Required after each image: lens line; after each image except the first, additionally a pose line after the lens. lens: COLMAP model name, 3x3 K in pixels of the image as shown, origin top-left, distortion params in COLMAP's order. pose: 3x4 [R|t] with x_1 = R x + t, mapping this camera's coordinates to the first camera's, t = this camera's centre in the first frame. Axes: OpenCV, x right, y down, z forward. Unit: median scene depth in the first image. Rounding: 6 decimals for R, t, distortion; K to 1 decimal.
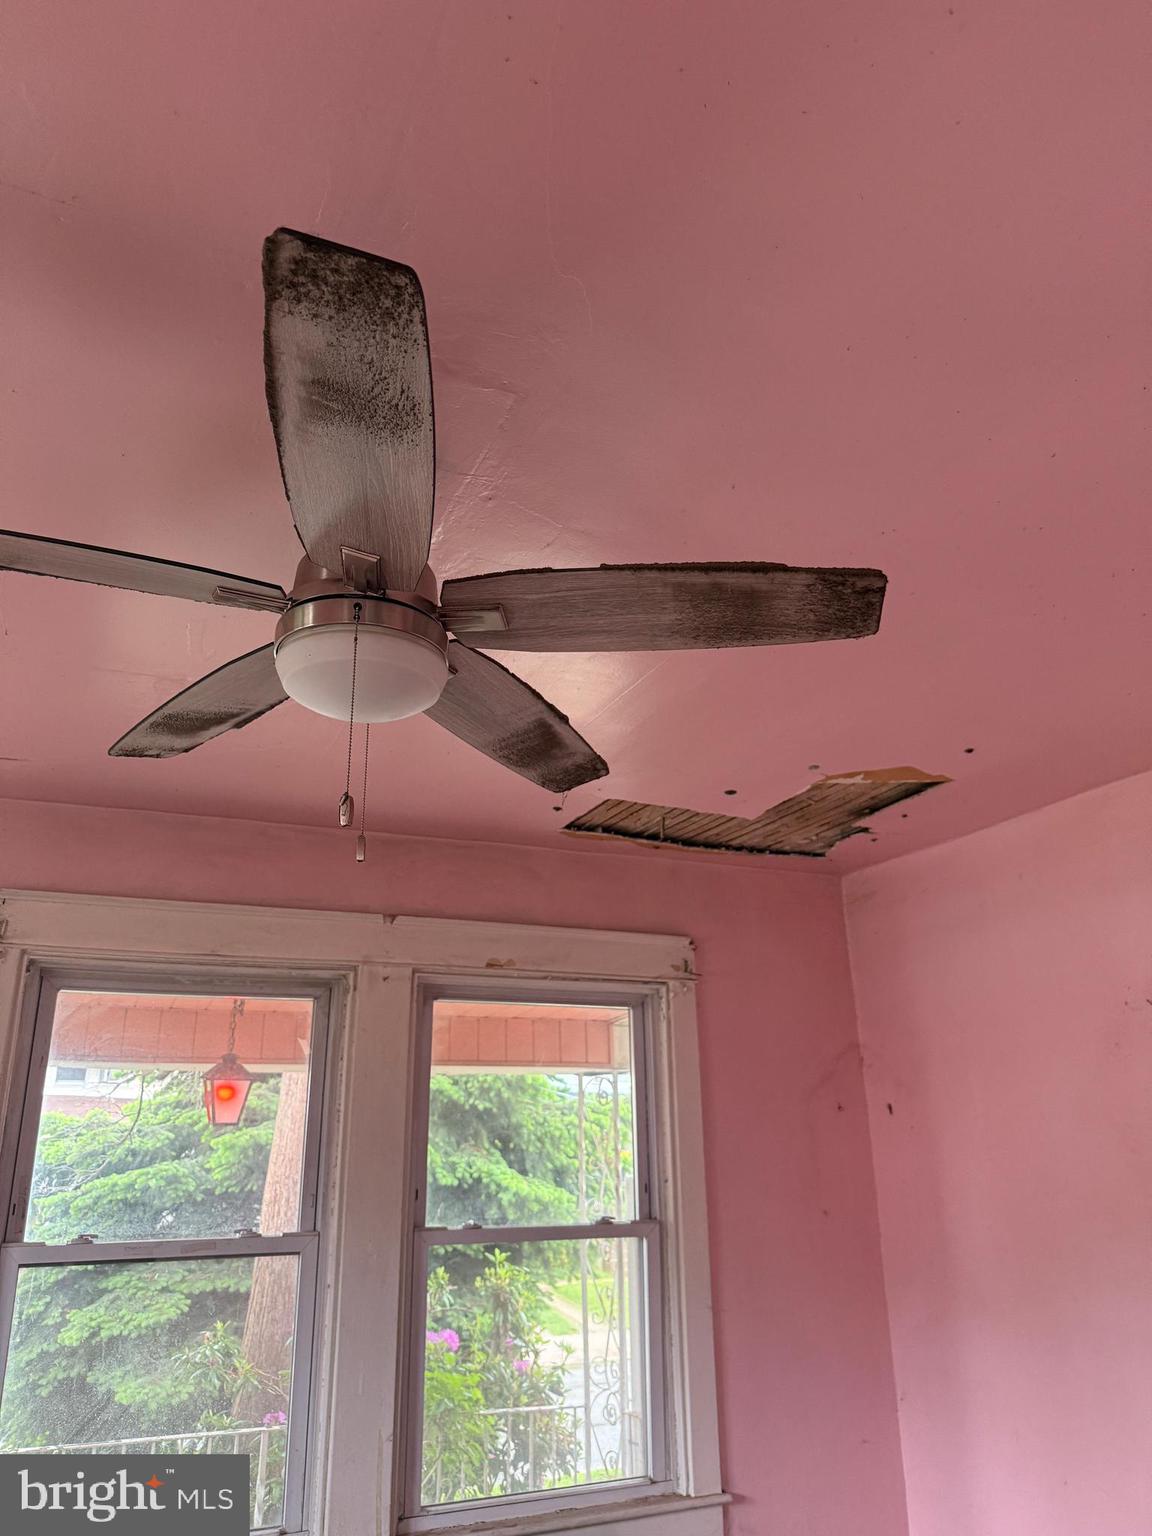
lens RADIAL K [[1080.8, 0, 562.5], [0, 1080.8, 768.8], [0, 0, 1]] dist [0.068092, -0.083020]
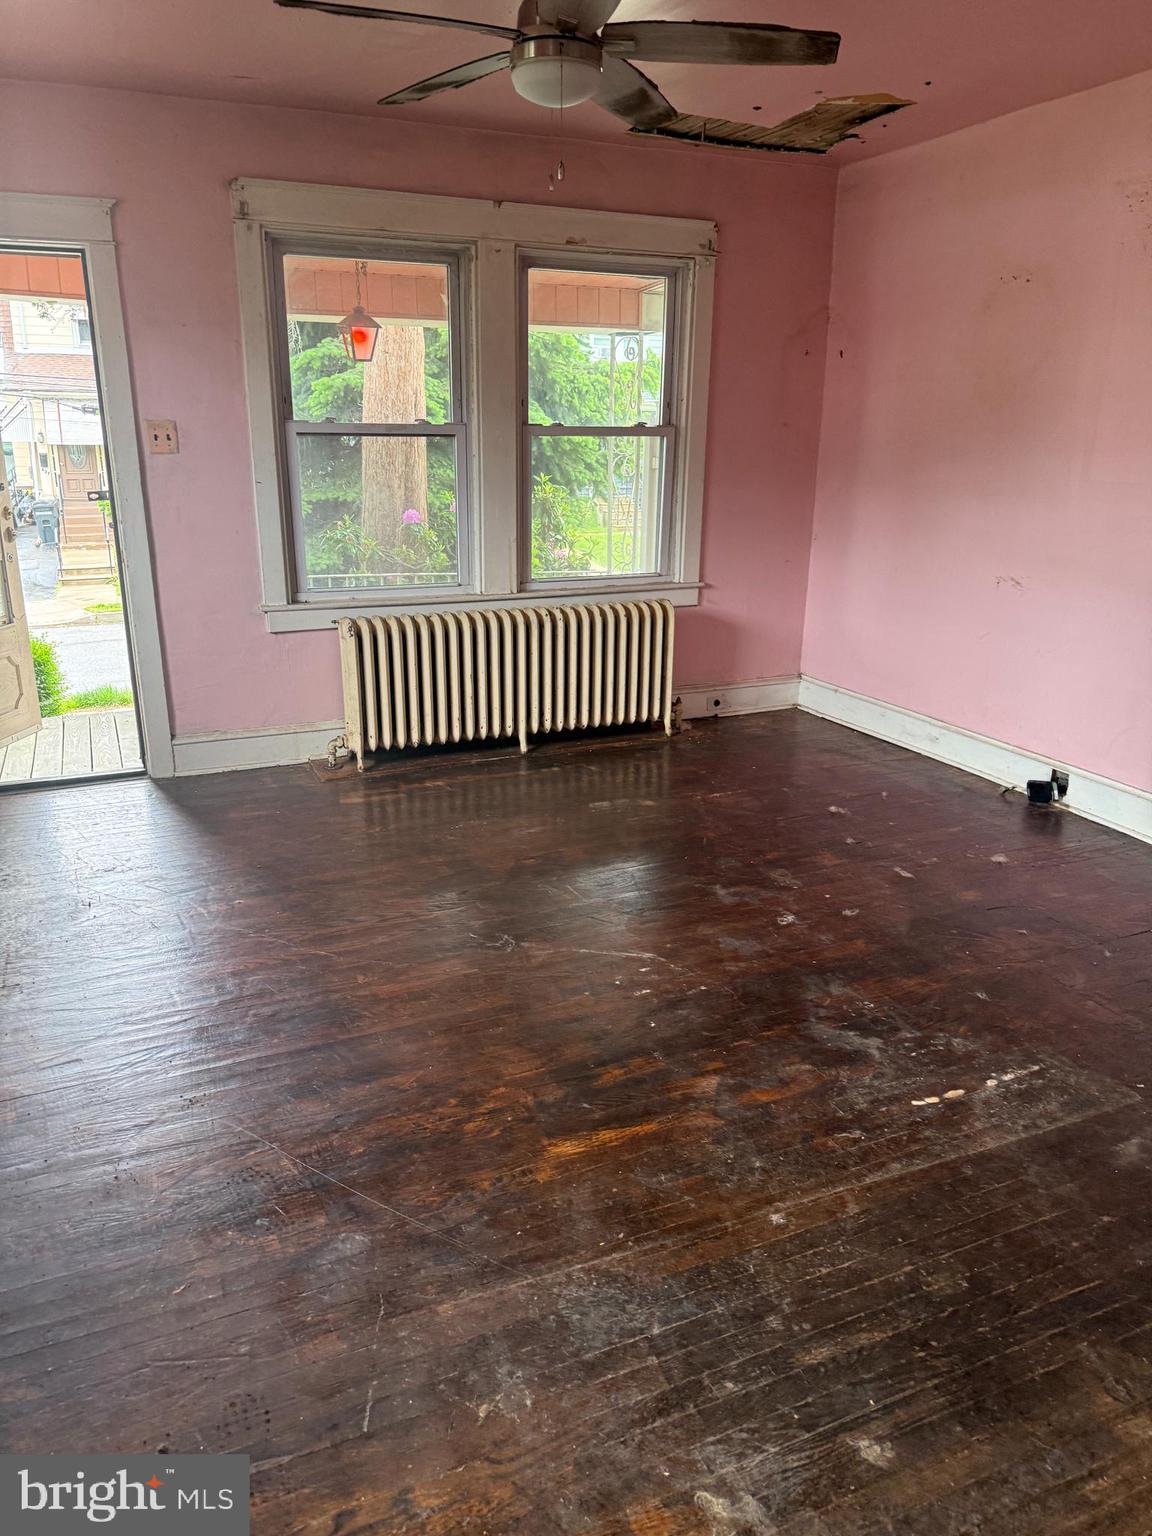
lens RADIAL K [[1080.8, 0, 562.5], [0, 1080.8, 768.8], [0, 0, 1]] dist [0.068092, -0.083020]
pose [[0.999809, 0.018623, 0.006000, -0.071310], [-0.018518, 0.801652, 0.597504, -0.113973], [0.006317, -0.597501, 0.801843, -0.525088]]
